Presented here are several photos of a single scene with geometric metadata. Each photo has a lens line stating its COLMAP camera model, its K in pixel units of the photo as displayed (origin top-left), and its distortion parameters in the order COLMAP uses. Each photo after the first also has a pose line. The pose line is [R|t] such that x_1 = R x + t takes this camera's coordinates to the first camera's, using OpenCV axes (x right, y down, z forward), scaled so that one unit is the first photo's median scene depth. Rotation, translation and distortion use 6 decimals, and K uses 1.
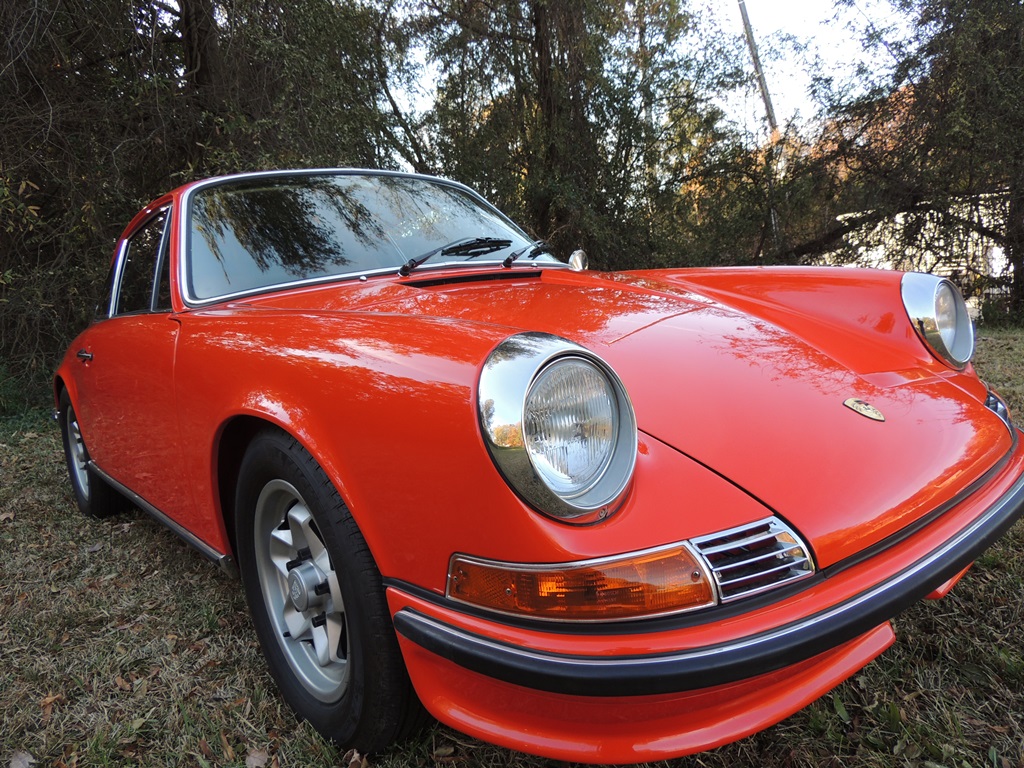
lens RADIAL K [[724.4, 0, 512.9], [0, 724.4, 387.8], [0, 0, 1]] dist [-0.022273, 0.005159]
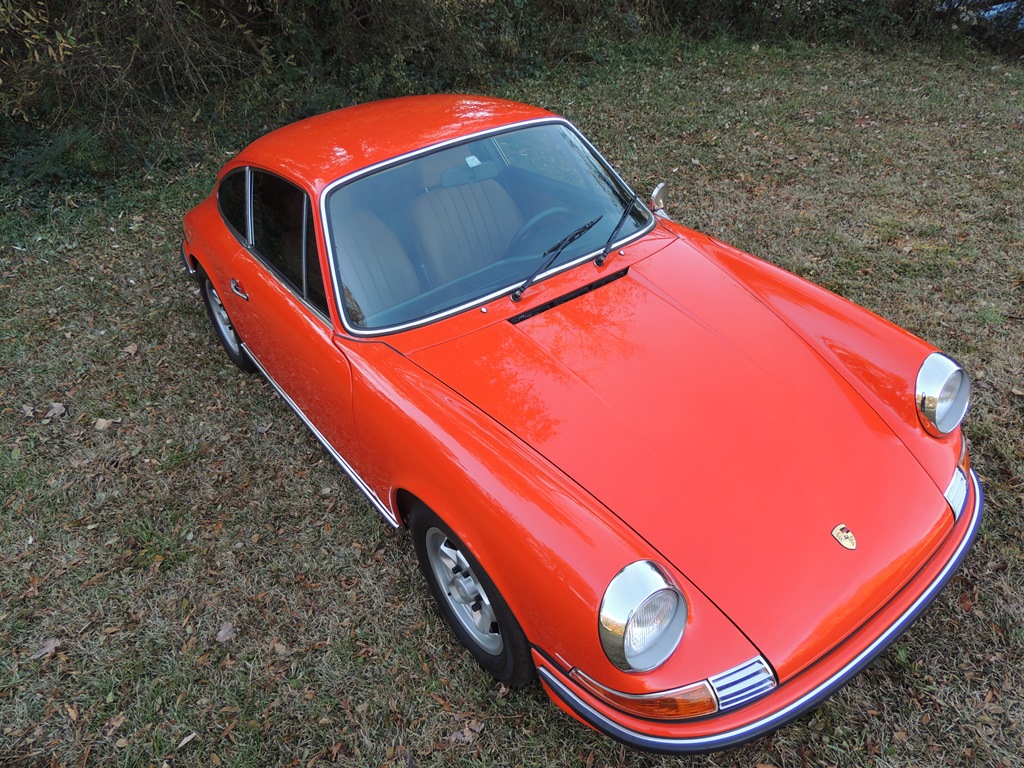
lens RADIAL K [[724.4, 0, 514.2], [0, 724.4, 382.9], [0, 0, 1]] dist [-0.022273, 0.005159]
pose [[0.997652, 0.052381, -0.044122, -0.133054], [-0.026678, 0.890574, 0.454055, -0.836192], [0.063078, -0.451812, 0.889880, -0.204763]]
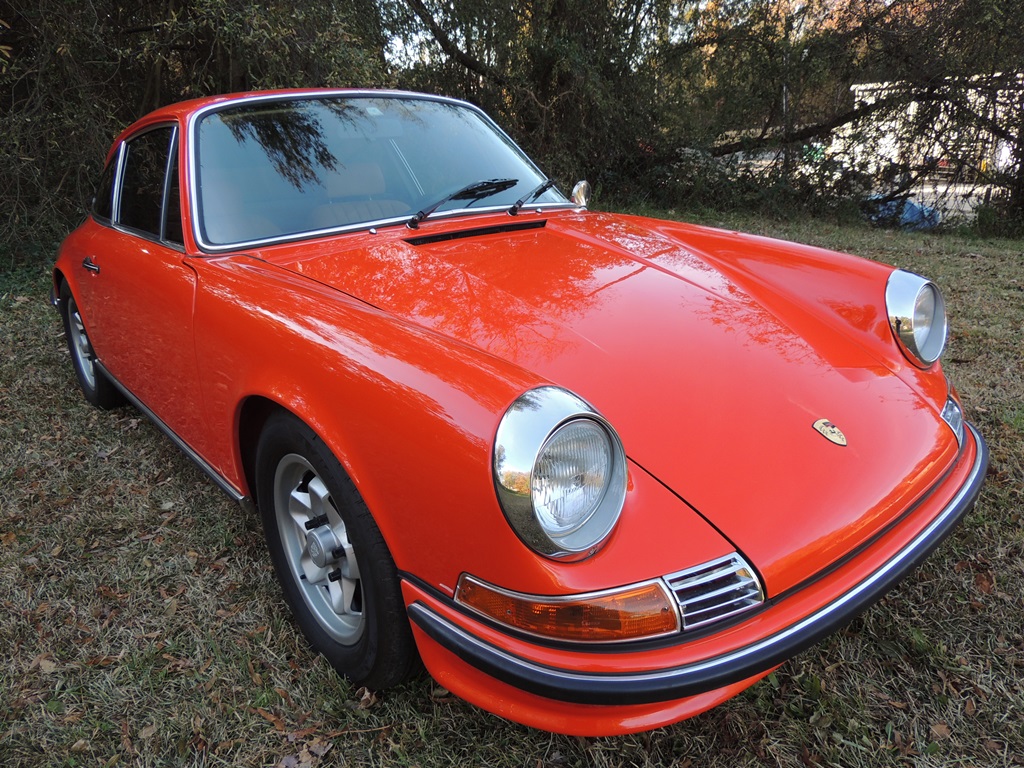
lens RADIAL K [[724.4, 0, 512.2], [0, 724.4, 386.1], [0, 0, 1]] dist [-0.022273, 0.005159]
pose [[0.997691, 0.061199, 0.029437, -0.038020], [-0.065789, 0.978511, 0.195419, -0.207483], [-0.016845, -0.196905, 0.980278, -0.067097]]
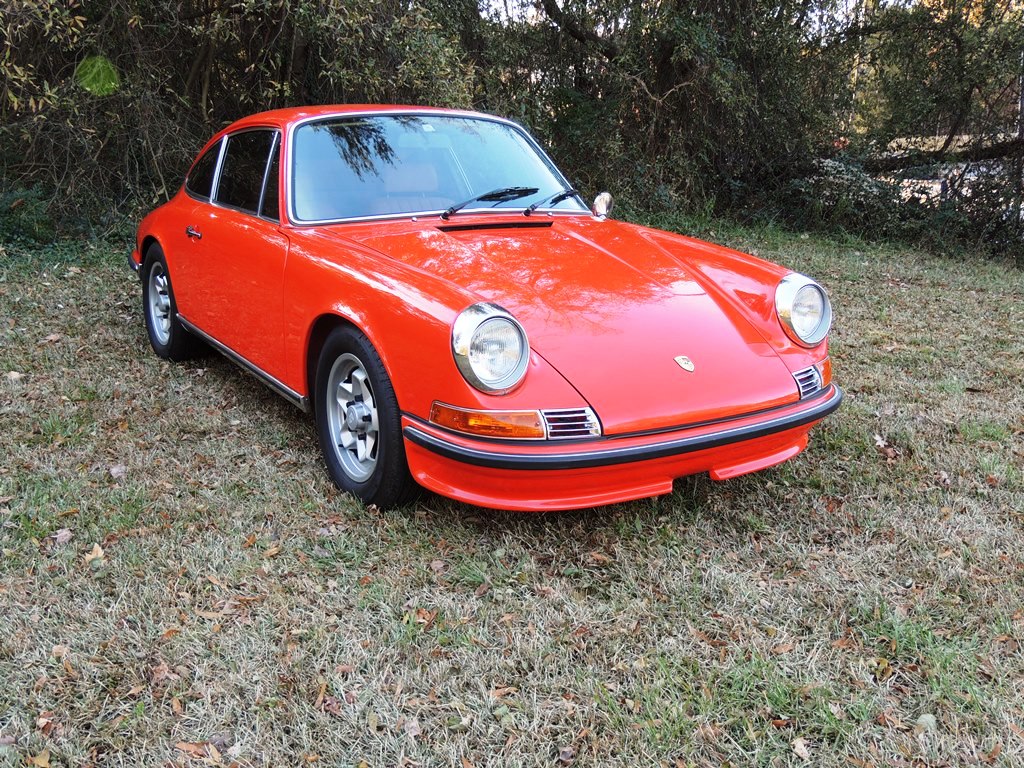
lens RADIAL K [[1045.8, 0, 516.3], [0, 1045.8, 383.5], [0, 0, 1]] dist [-0.037723, 0.000000]
pose [[0.985028, 0.150230, -0.084566, 0.282131], [-0.139038, 0.982300, 0.125518, -0.166400], [0.101926, -0.111881, 0.988481, -1.391716]]
